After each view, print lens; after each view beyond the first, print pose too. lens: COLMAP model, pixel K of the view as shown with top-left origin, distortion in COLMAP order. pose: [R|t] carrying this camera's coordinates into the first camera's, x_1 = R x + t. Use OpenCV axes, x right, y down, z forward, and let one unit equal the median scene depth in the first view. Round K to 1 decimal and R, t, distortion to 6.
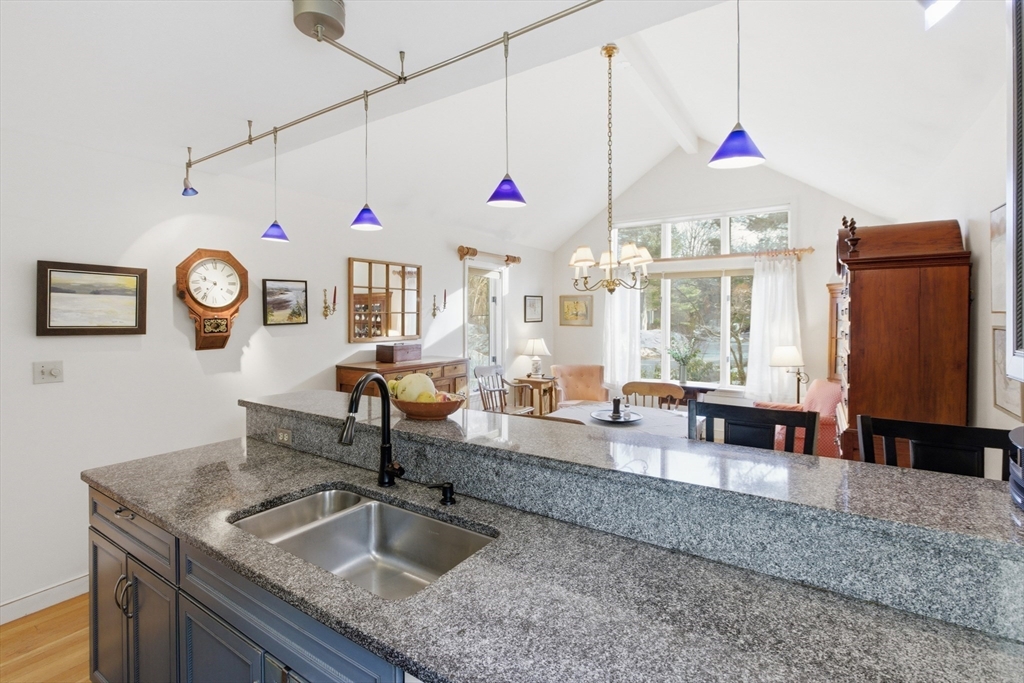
lens RADIAL K [[468.1, 0, 511.8], [0, 468.1, 323.8], [0, 0, 1]] dist [-0.005828, 0.002261]
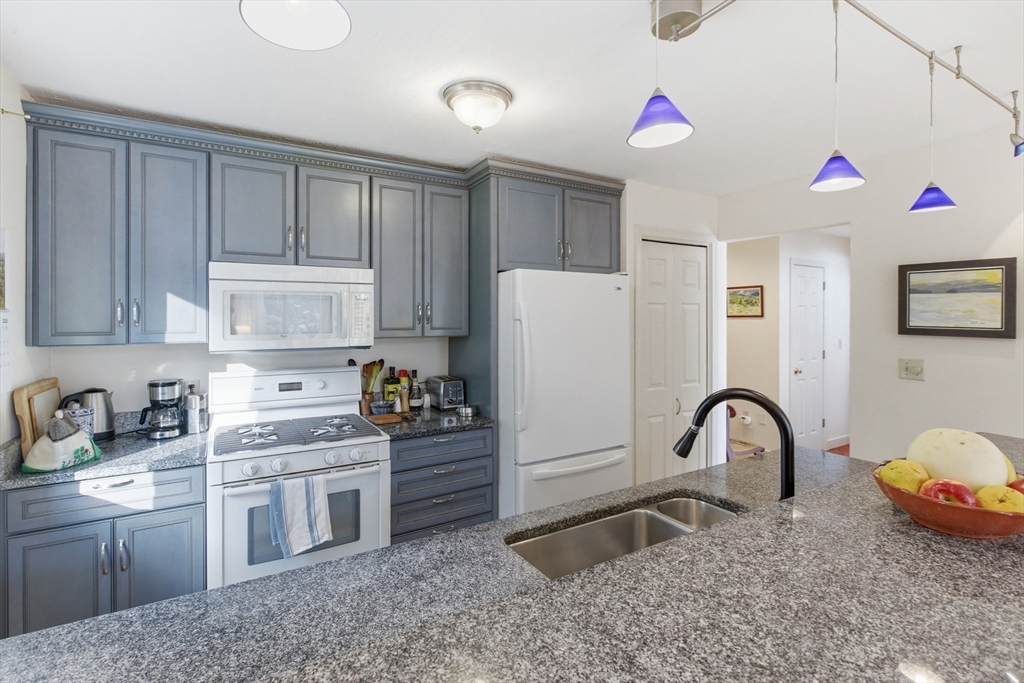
lens RADIAL K [[468.1, 0, 497.0], [0, 468.1, 318.1], [0, 0, 1]] dist [-0.005828, 0.002261]
pose [[-0.440782, 0.003318, -0.897608, 0.479419], [-0.014644, 0.999834, 0.010887, -0.012972], [0.897495, 0.017943, -0.440660, 0.806276]]
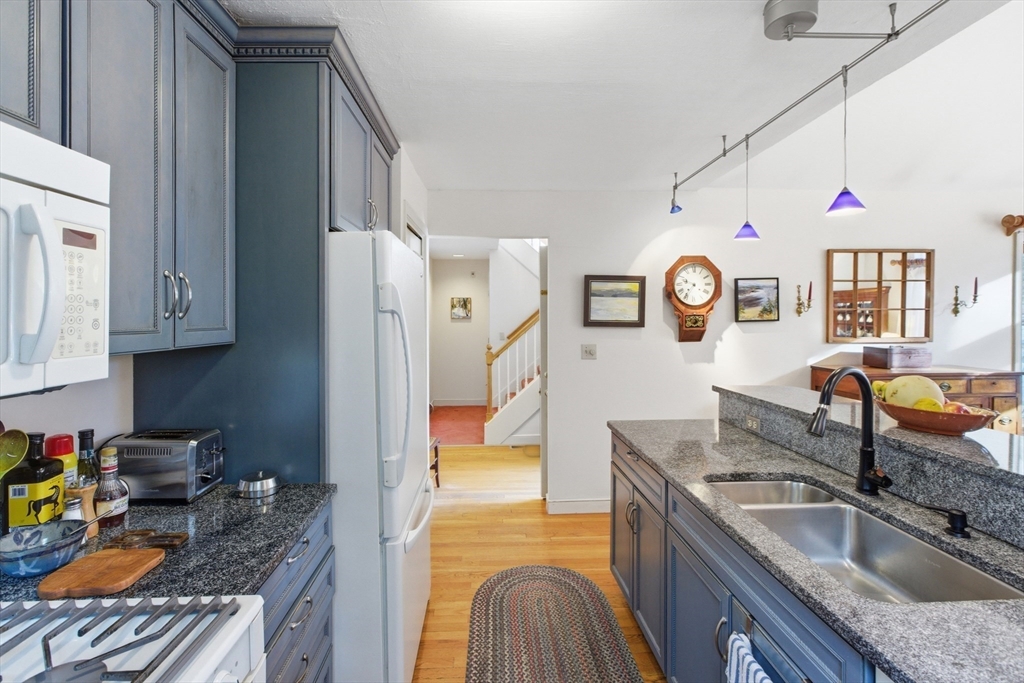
lens RADIAL K [[468.1, 0, 508.3], [0, 468.1, 318.6], [0, 0, 1]] dist [-0.005828, 0.002261]
pose [[0.589407, 0.001013, -0.807835, 0.043782], [-0.014717, 0.999847, -0.009483, 0.023980], [0.807702, 0.017478, 0.589332, -0.080252]]
